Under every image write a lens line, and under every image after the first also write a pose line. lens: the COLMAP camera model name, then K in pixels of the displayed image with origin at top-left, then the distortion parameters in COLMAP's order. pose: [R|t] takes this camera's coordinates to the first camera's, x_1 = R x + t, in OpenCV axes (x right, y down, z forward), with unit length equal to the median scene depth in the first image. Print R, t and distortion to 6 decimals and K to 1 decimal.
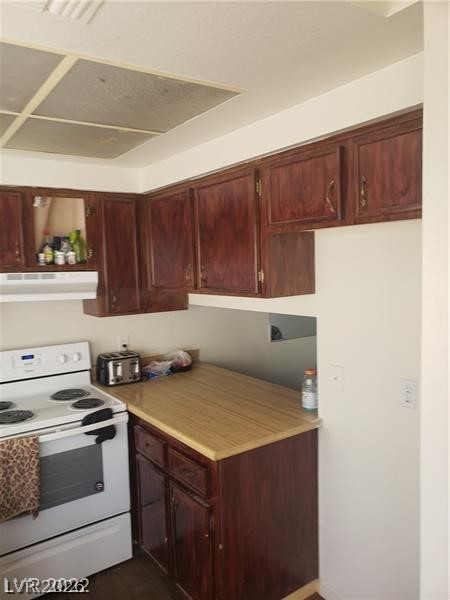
lens RADIAL K [[466.2, 0, 215.5], [0, 466.2, 309.1], [0, 0, 1]] dist [0.006148, -0.005283]
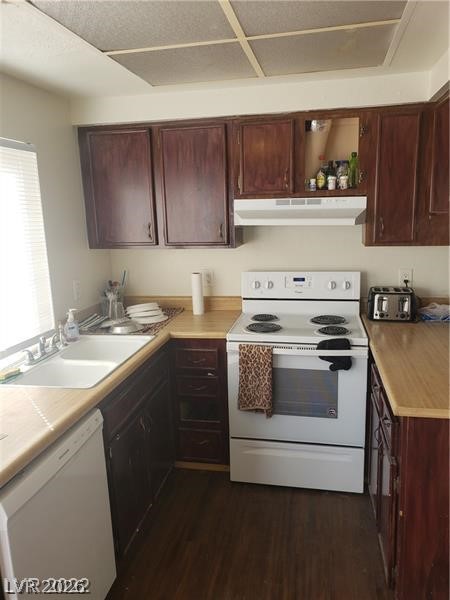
lens RADIAL K [[466.2, 0, 215.5], [0, 466.2, 309.1], [0, 0, 1]] dist [0.006148, -0.005283]
pose [[0.679692, 0.158894, -0.716081, 0.255355], [-0.061557, 0.985168, 0.160174, 0.010952], [0.730910, -0.064789, 0.679391, 0.130376]]
